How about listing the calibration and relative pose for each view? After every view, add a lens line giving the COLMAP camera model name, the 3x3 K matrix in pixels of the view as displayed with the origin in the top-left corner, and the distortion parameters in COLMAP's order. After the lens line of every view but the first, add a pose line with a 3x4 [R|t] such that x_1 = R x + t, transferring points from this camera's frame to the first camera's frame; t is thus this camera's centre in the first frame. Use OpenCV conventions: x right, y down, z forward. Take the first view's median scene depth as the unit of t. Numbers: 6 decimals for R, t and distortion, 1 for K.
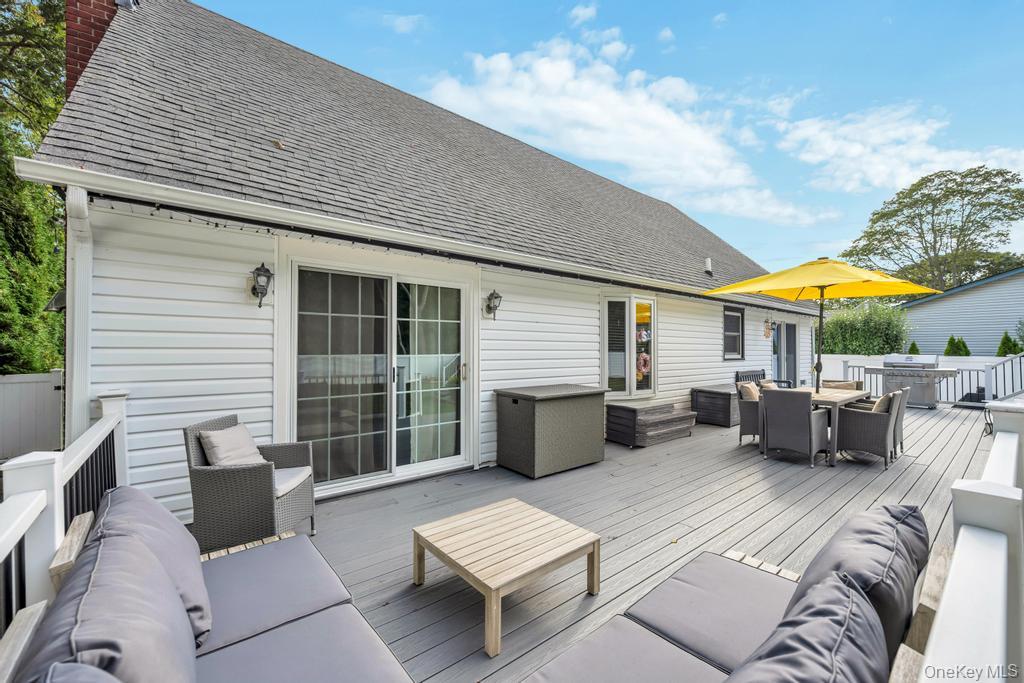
lens RADIAL K [[415.2, 0, 512.0], [0, 415.2, 341.5], [0, 0, 1]] dist [-0.000387, -0.000045]
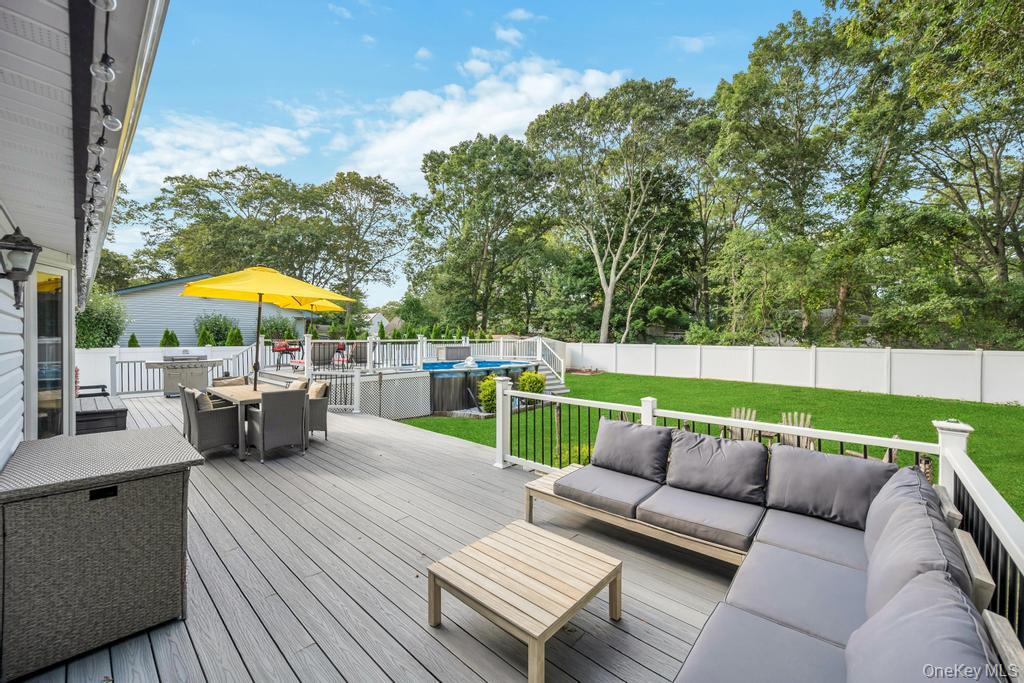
lens RADIAL K [[415.2, 0, 512.0], [0, 415.2, 341.5], [0, 0, 1]] dist [-0.000387, -0.000045]
pose [[-0.114747, -0.014171, 0.993294, -0.595566], [-0.019171, 0.999744, 0.012049, -0.040529], [-0.993210, -0.017660, -0.114989, 0.720193]]
